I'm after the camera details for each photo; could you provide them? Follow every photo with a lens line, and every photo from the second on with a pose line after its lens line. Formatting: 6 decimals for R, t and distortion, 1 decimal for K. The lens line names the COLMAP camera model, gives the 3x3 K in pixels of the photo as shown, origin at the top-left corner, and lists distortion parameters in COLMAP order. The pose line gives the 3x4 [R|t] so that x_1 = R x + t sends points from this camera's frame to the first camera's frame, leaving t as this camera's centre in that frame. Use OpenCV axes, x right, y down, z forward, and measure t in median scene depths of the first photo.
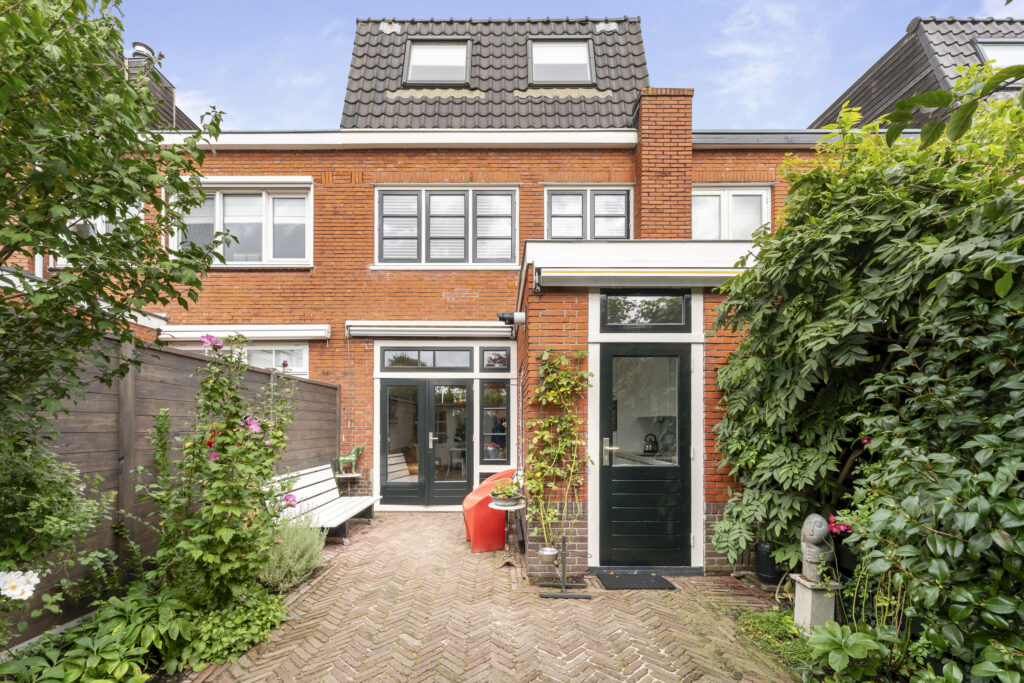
lens RADIAL K [[419.9, 0, 504.3], [0, 419.9, 421.6], [0, 0, 1]] dist [-0.006454, -0.000263]
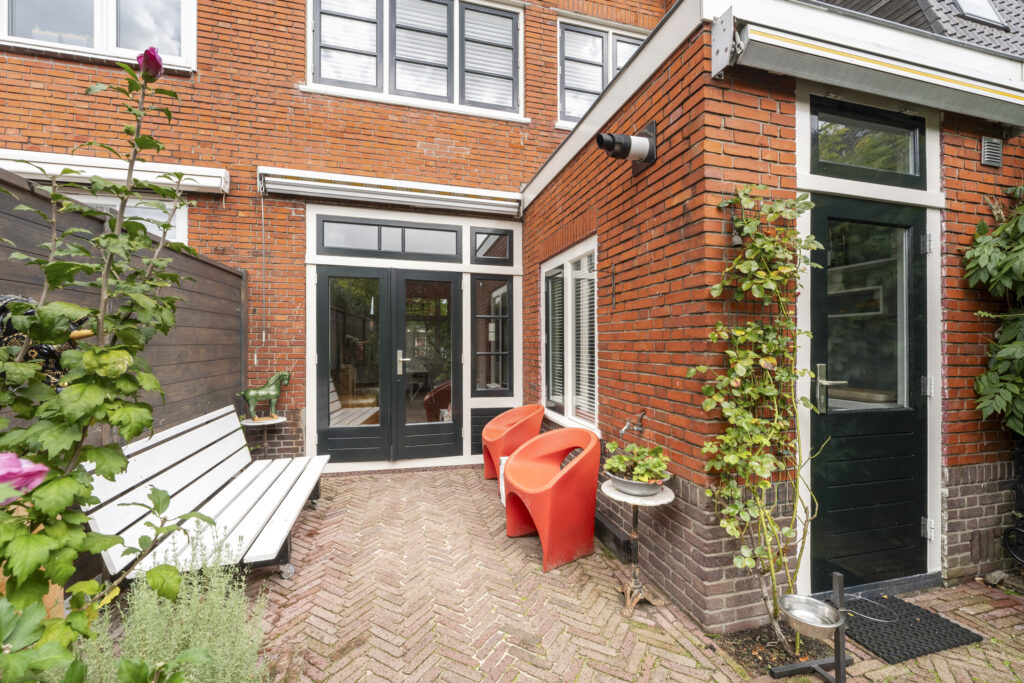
lens RADIAL K [[419.9, 0, 507.1], [0, 419.9, 345.5], [0, 0, 1]] dist [-0.006454, -0.000263]
pose [[0.971561, 0.006611, 0.236697, -0.165651], [-0.010613, 0.999821, 0.015639, 0.006316], [-0.236551, -0.017707, 0.971458, 0.314927]]
